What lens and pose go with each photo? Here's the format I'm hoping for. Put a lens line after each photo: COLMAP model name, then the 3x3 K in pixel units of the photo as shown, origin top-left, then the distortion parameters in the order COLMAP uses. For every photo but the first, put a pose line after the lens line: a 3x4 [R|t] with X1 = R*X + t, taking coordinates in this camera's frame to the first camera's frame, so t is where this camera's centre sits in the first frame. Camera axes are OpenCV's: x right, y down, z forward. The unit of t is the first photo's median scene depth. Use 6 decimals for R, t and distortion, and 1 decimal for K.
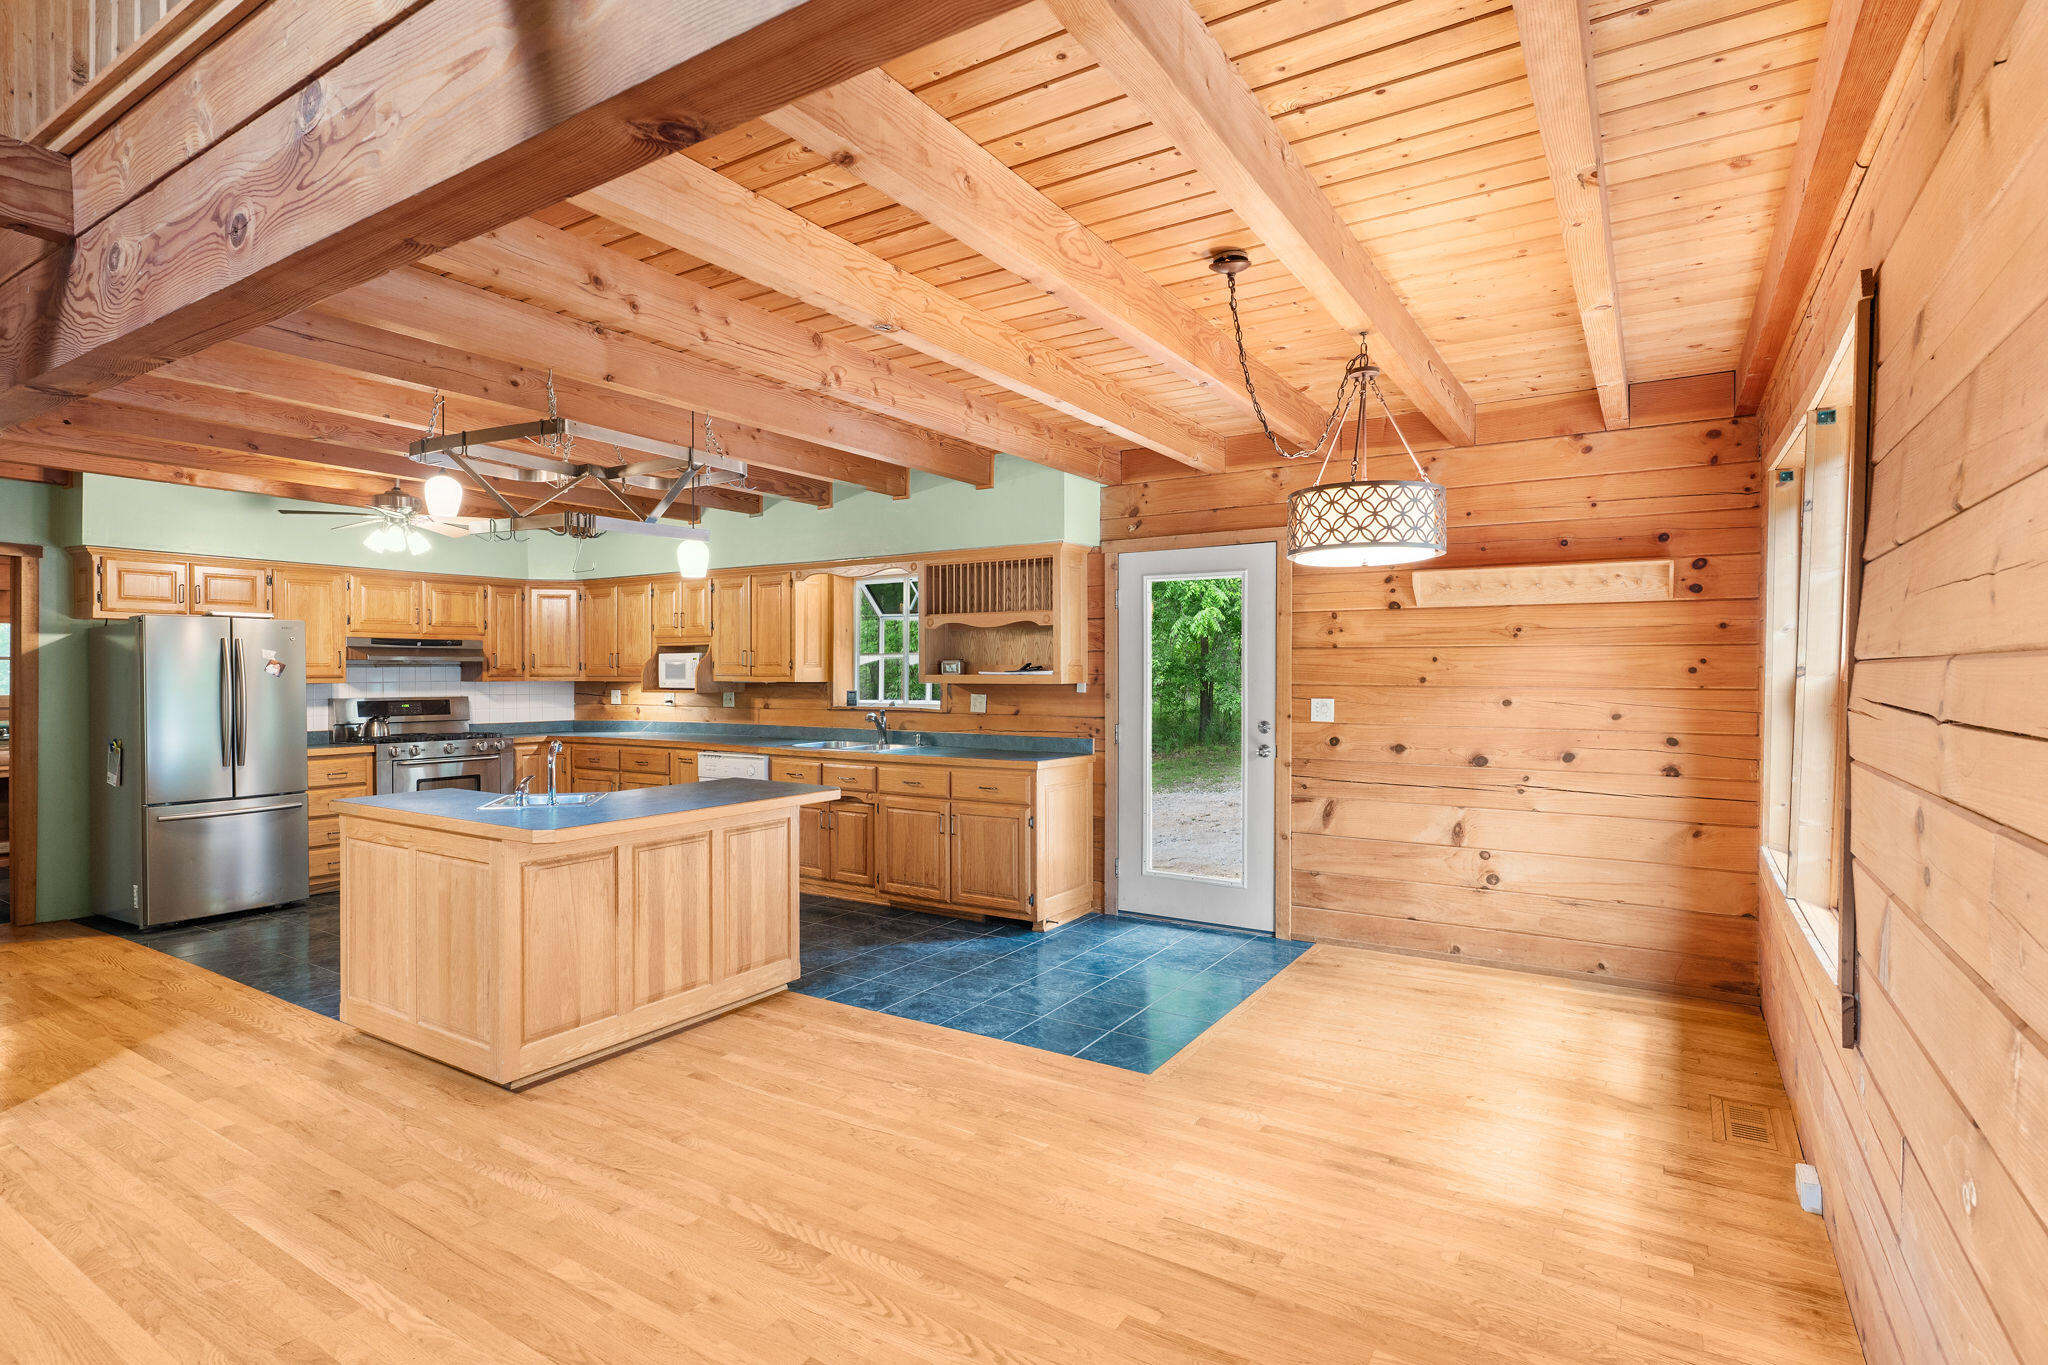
lens RADIAL K [[1017.4, 0, 1018.1], [0, 1017.4, 682.6], [0, 0, 1]] dist [0.001107, 0.000365]
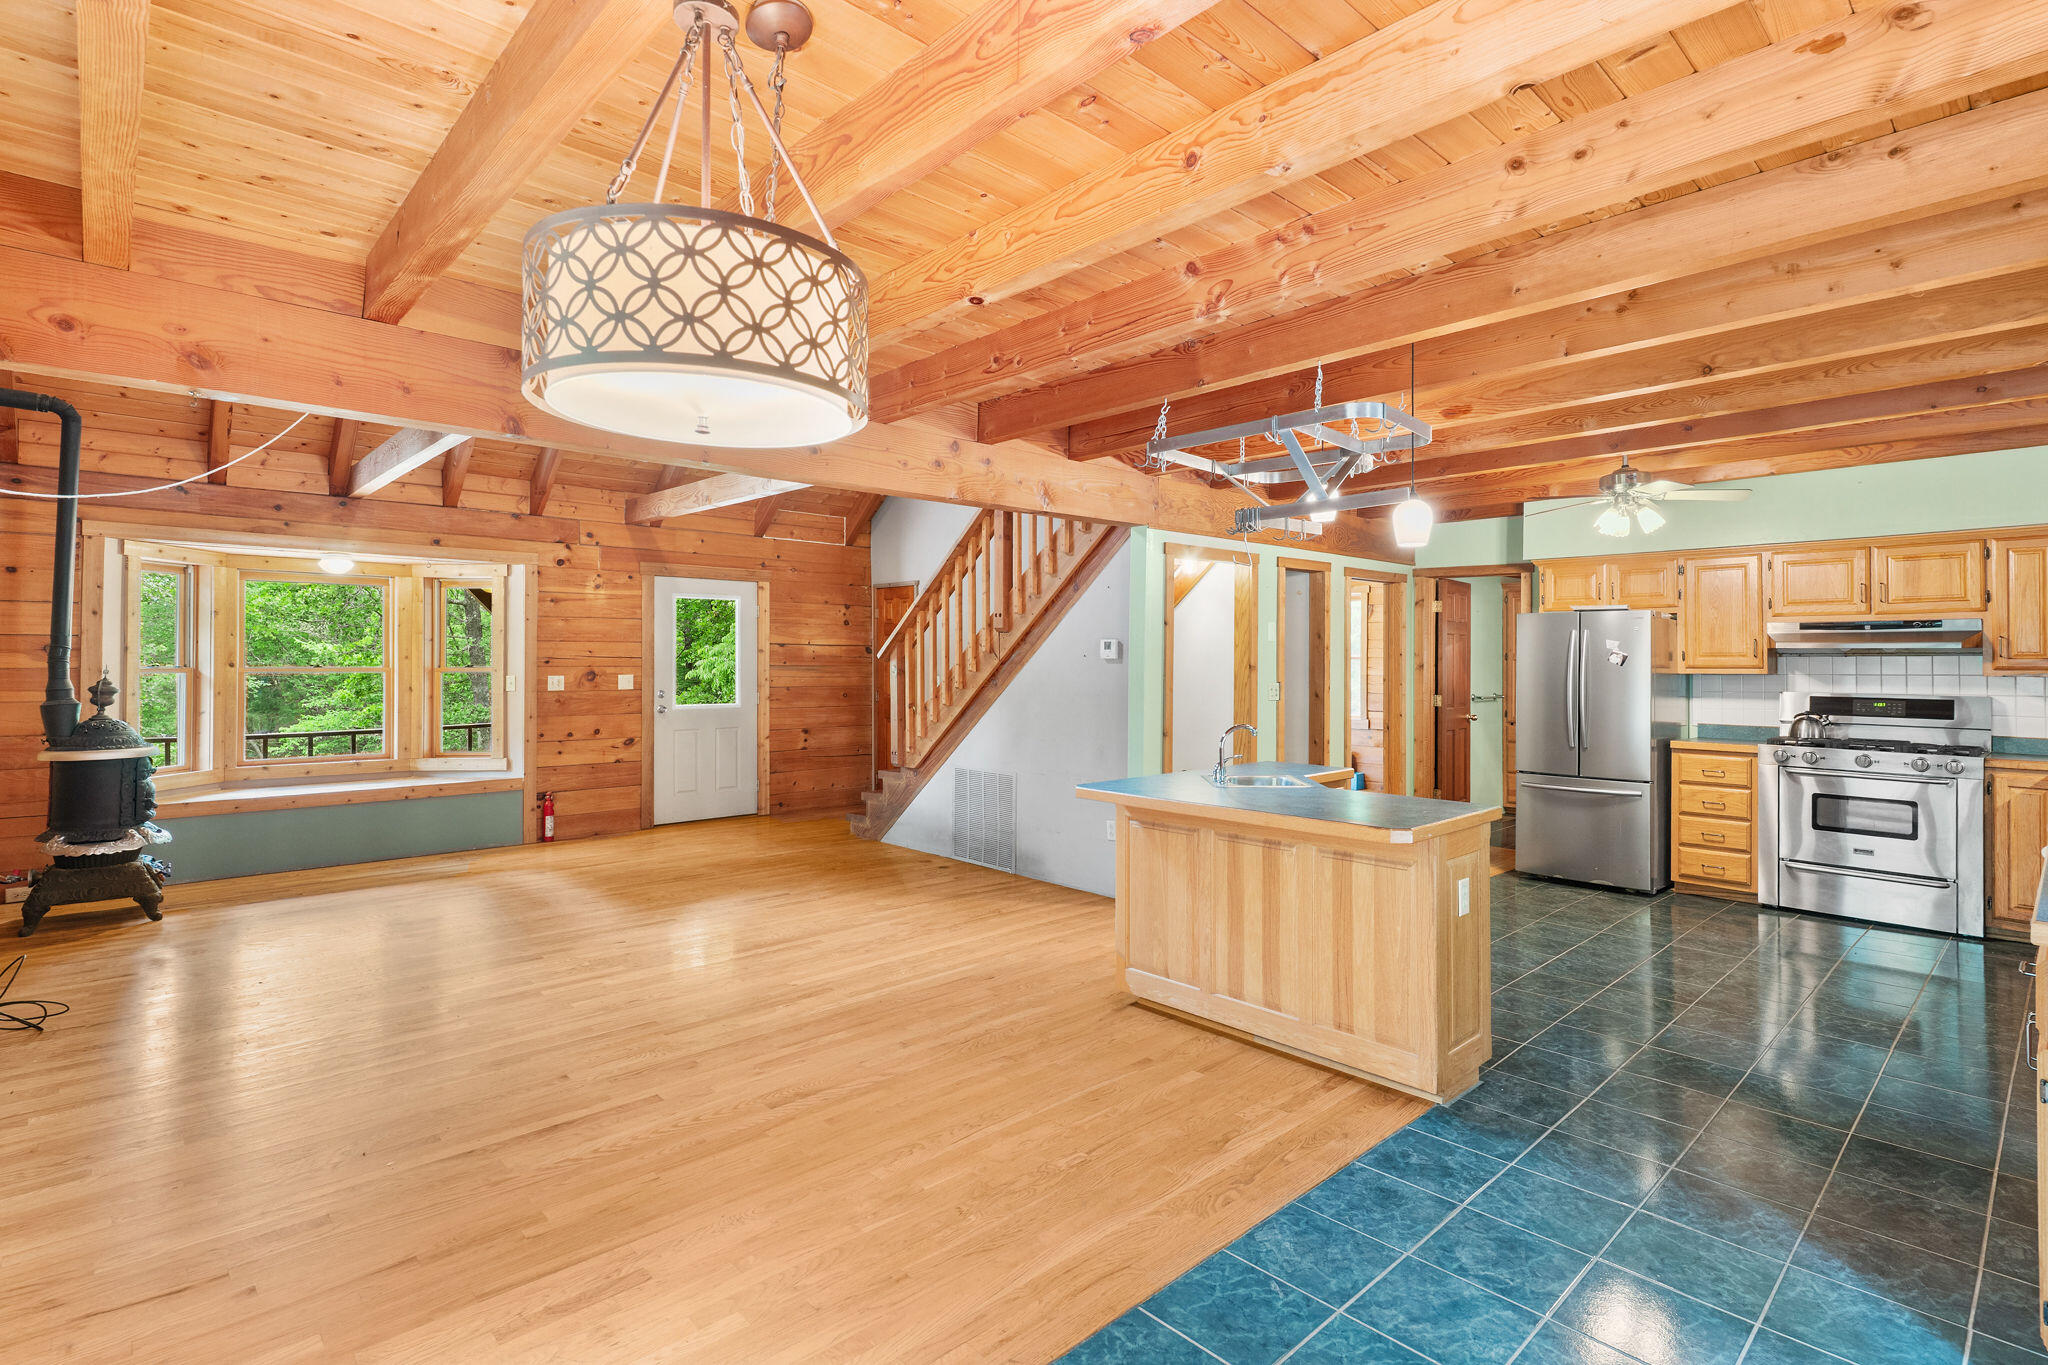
lens RADIAL K [[979.4, 0, 1021.4], [0, 979.4, 664.1], [0, 0, 1]] dist [0.006327, 0.000072]
pose [[-0.247706, 0.006952, -0.968810, 0.543783], [-0.014040, 0.999843, 0.010765, -0.013963], [0.968733, 0.016269, -0.247570, 0.925779]]
